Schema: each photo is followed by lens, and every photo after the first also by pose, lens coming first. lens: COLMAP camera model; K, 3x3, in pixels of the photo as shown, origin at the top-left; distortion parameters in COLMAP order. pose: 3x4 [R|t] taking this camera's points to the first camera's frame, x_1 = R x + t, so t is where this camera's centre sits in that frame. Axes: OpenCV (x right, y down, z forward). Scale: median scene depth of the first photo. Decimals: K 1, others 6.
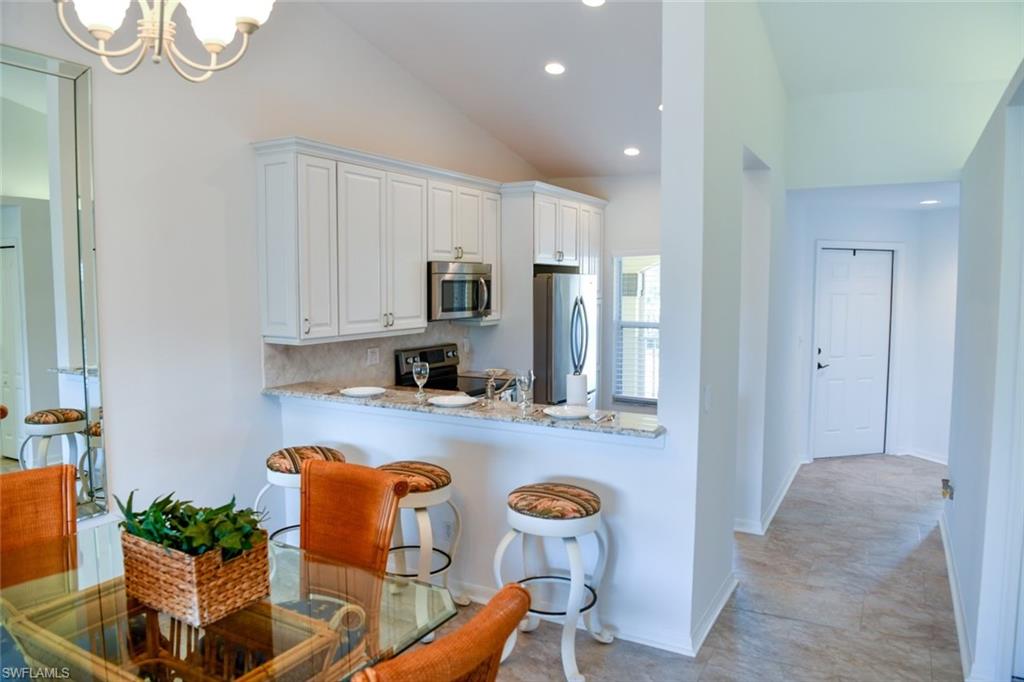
lens RADIAL K [[696.9, 0, 524.3], [0, 696.9, 342.5], [0, 0, 1]] dist [-0.064603, -0.000420]
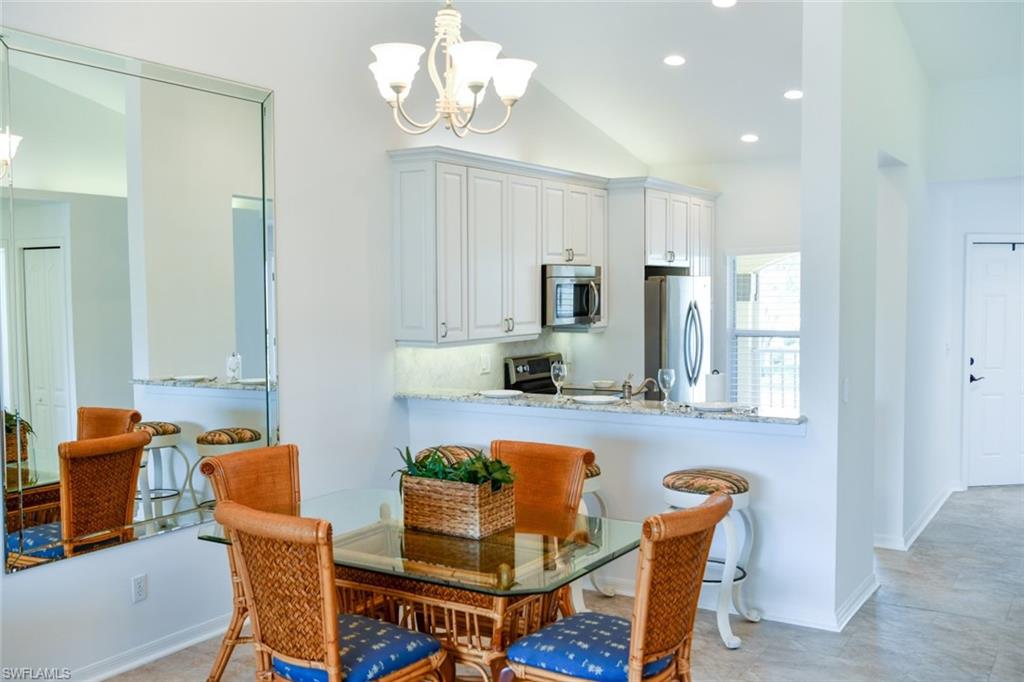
lens RADIAL K [[996.0, 0, 512.0], [0, 996.0, 341.0], [0, 0, 1]] dist [0.011333, 0.032440]
pose [[0.998791, -0.005038, -0.048899, -0.125883], [0.003535, 0.999520, -0.030783, 0.033999], [0.049030, 0.030573, 0.998329, -0.409011]]
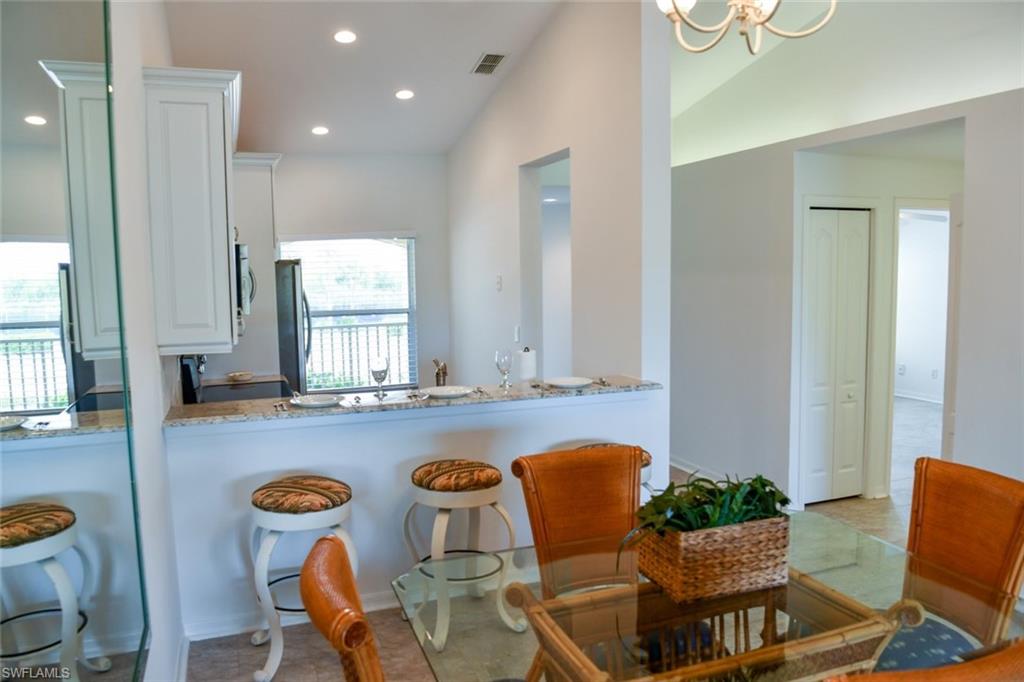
lens RADIAL K [[728.0, 0, 512.0], [0, 728.0, 341.0], [0, 0, 1]] dist [-0.064032, 0.003966]
pose [[0.646745, -0.085693, 0.757877, -0.636761], [0.078707, 0.995862, 0.045437, -0.017660], [-0.758635, 0.030264, 0.650813, 0.235039]]
